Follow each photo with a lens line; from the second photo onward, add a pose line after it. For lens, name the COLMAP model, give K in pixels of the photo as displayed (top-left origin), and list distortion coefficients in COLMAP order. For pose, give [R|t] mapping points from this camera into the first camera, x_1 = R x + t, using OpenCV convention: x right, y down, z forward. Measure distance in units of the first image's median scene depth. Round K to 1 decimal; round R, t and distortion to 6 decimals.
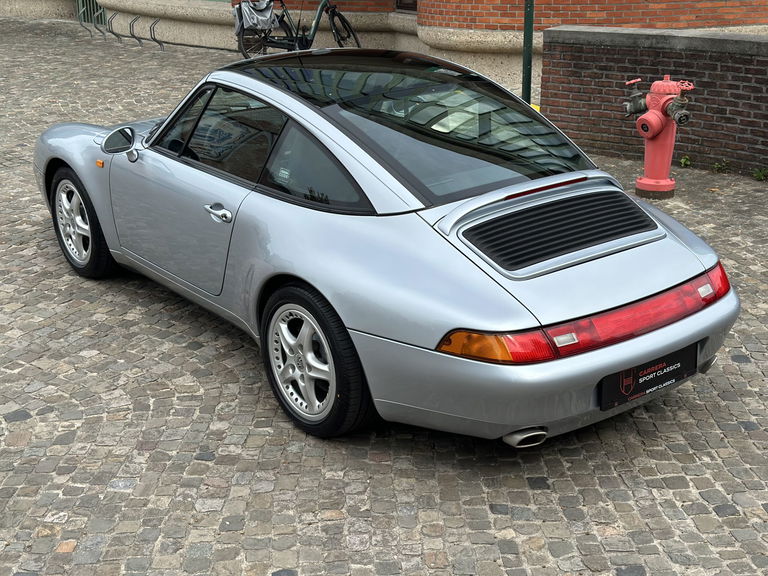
lens RADIAL K [[1071.3, 0, 383.4], [0, 1071.3, 293.3], [0, 0, 1]] dist [0.106571, 0.000000]
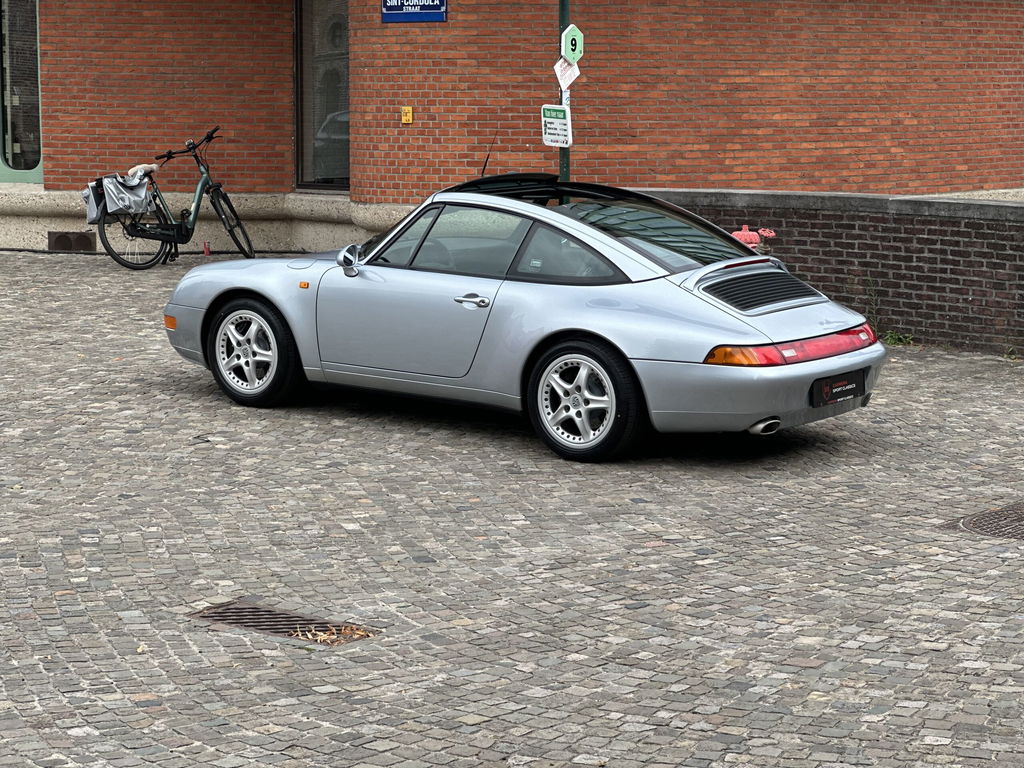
lens RADIAL K [[2282.9, 0, 521.1], [0, 2282.9, 381.8], [0, 0, 1]] dist [0.139029, 0.000000]
pose [[0.963276, -0.026889, 0.267164, -0.818125], [0.079264, 0.979110, -0.187246, 0.515599], [-0.256548, 0.201546, 0.945284, -1.465769]]
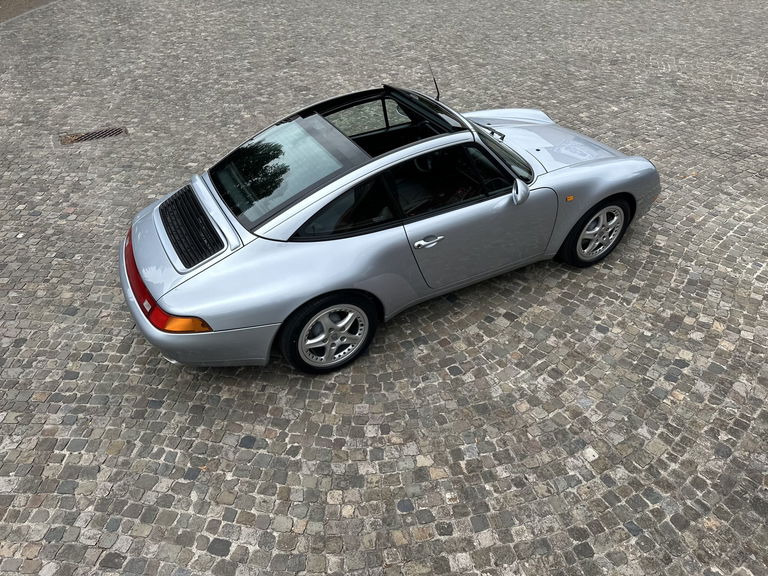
lens RADIAL K [[536.5, 0, 383.7], [0, 536.5, 289.4], [0, 0, 1]] dist [0.043686, -0.060844]
pose [[-0.166256, 0.612049, -0.773146, 0.746652], [-0.345985, 0.698005, 0.626964, -0.555435], [0.923393, 0.371733, 0.095712, 1.131228]]
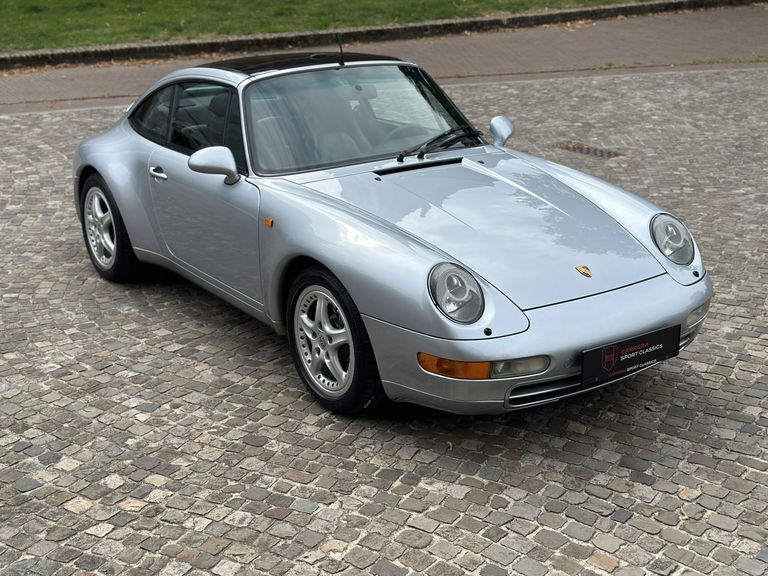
lens RADIAL K [[1071.3, 0, 387.4], [0, 1071.3, 292.2], [0, 0, 1]] dist [0.106571, 0.000000]
pose [[-0.999016, -0.005375, 0.044014, -0.203385], [0.023870, 0.771331, 0.635986, -0.831139], [-0.037368, 0.636411, -0.770444, 2.268051]]
